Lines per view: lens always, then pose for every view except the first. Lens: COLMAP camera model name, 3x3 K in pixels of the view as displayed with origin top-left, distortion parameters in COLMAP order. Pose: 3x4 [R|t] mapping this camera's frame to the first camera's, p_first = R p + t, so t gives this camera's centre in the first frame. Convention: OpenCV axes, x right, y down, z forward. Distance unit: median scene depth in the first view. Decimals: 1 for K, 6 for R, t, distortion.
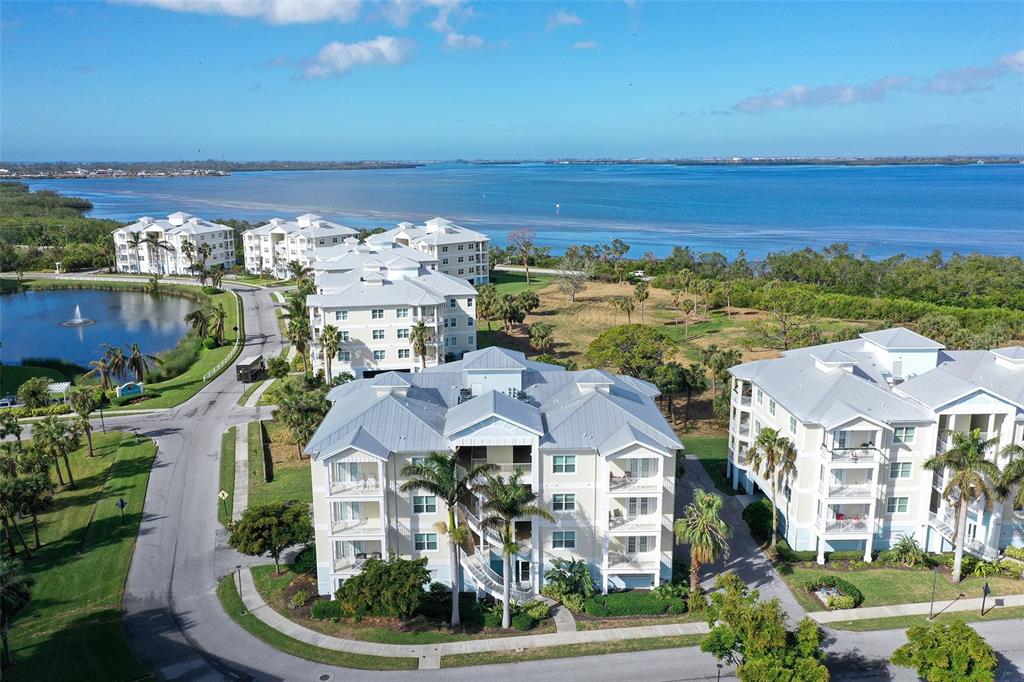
lens RADIAL K [[824.7, 0, 511.7], [0, 824.7, 341.4], [0, 0, 1]] dist [0.009470, 0.017575]
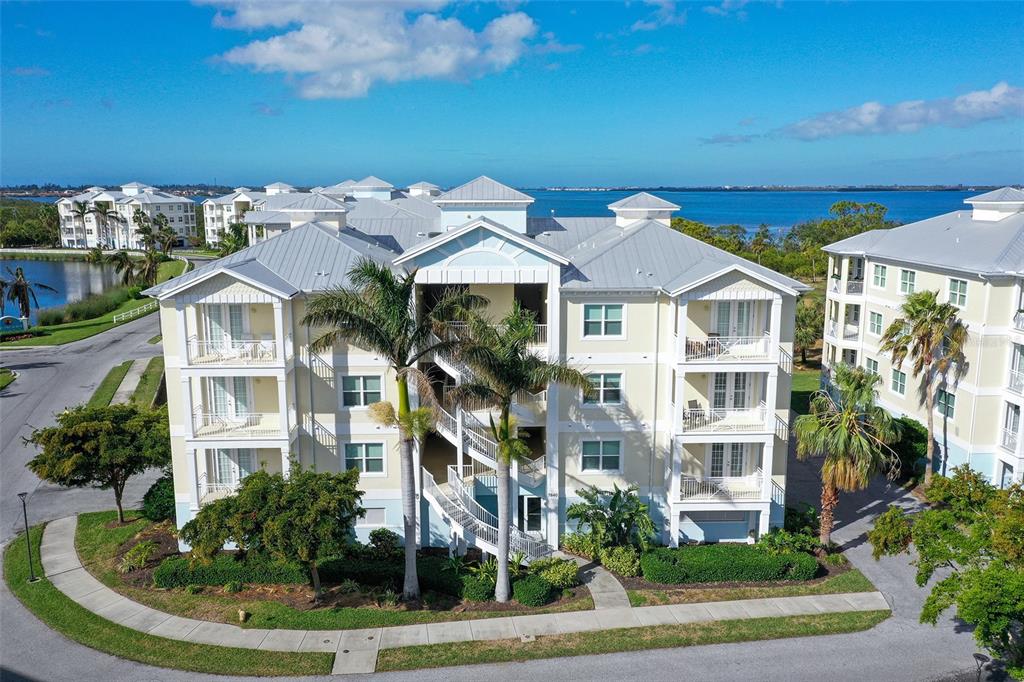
lens RADIAL K [[824.7, 0, 512.4], [0, 824.7, 340.5], [0, 0, 1]] dist [0.009470, 0.017575]
pose [[0.999943, 0.002687, 0.010370, -0.005875], [-0.002309, 0.999338, -0.036311, 0.183507], [-0.010460, 0.036285, 0.999287, 0.421916]]
